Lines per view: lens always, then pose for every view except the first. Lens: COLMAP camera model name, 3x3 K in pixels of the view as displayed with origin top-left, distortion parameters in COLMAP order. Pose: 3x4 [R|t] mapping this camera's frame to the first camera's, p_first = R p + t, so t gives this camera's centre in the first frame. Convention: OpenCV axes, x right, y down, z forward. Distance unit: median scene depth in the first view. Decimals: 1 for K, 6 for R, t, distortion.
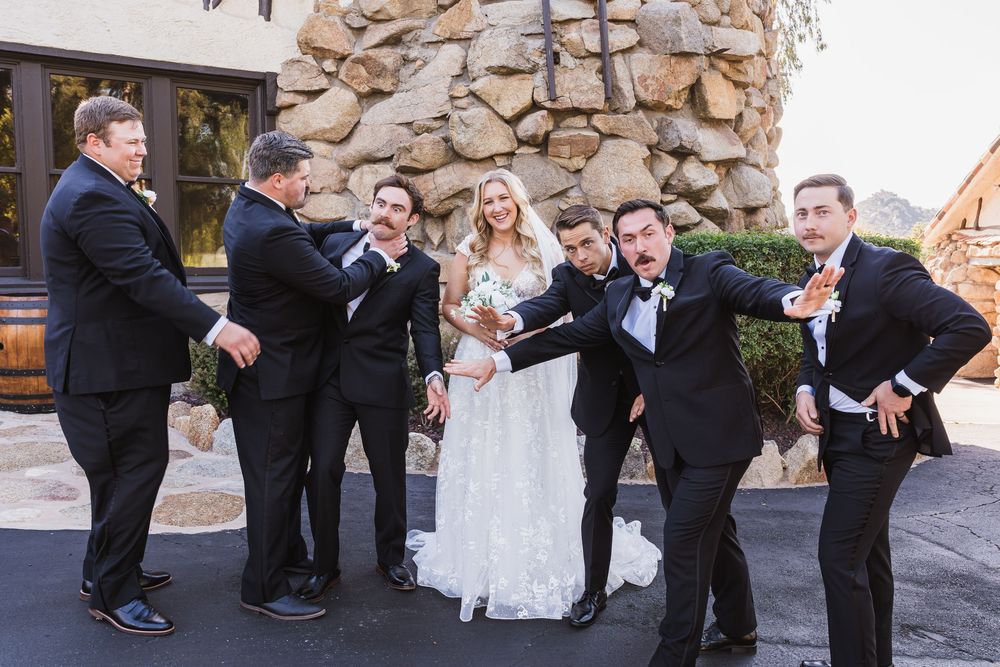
lens RADIAL K [[889.8, 0, 501.1], [0, 889.8, 333.4], [0, 0, 1]] dist [-0.006799, -0.002189]
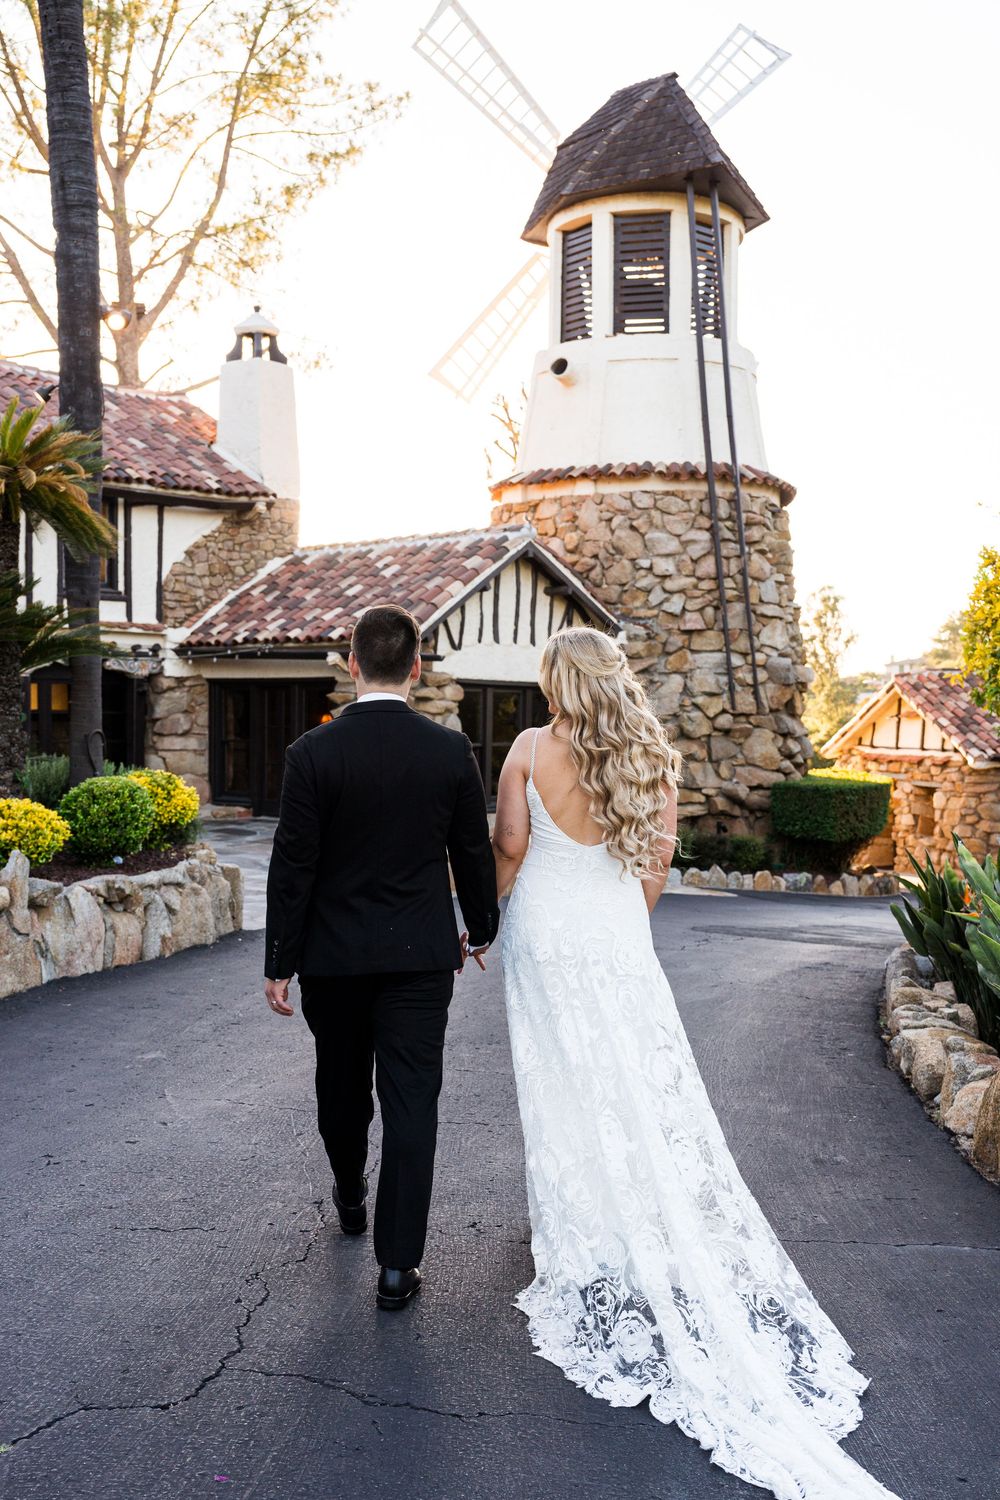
lens RADIAL K [[1530.0, 0, 499.3], [0, 1530.0, 750.1], [0, 0, 1]] dist [0.001366, 0.000000]
pose [[0.946424, 0.007613, 0.322838, -1.465378], [0.011841, 0.998232, -0.058251, 0.013180], [-0.322711, 0.058953, 0.944660, -1.928050]]
